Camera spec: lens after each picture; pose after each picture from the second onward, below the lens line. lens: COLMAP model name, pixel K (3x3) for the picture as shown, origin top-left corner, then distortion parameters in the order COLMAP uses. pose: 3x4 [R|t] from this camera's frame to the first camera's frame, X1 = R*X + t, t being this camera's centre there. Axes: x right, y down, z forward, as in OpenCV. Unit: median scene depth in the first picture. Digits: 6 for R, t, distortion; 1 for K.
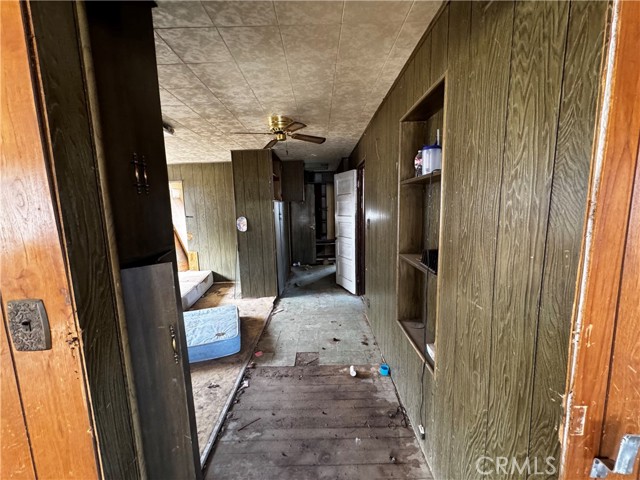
lens RADIAL K [[256.1, 0, 319.5], [0, 256.1, 239.4], [0, 0, 1]] dist [-0.003137, 0.000288]
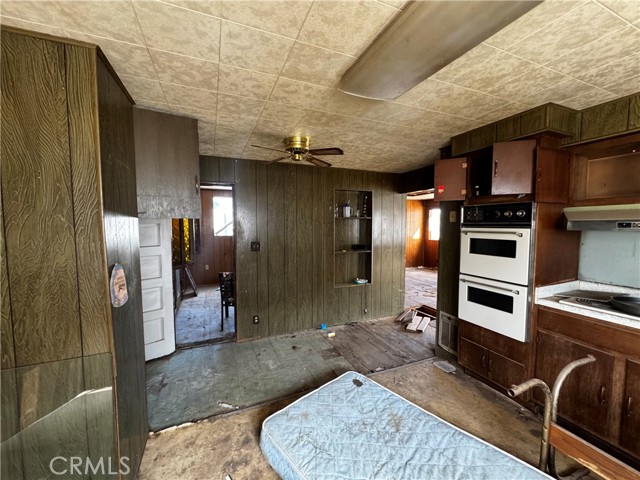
lens RADIAL K [[256.1, 0, 319.5], [0, 256.1, 239.4], [0, 0, 1]] dist [-0.003137, 0.000288]
pose [[-0.384209, -0.031075, 0.922723, -1.264051], [0.133533, 0.987054, 0.088843, -0.204166], [-0.913538, 0.157348, -0.375085, 1.570599]]
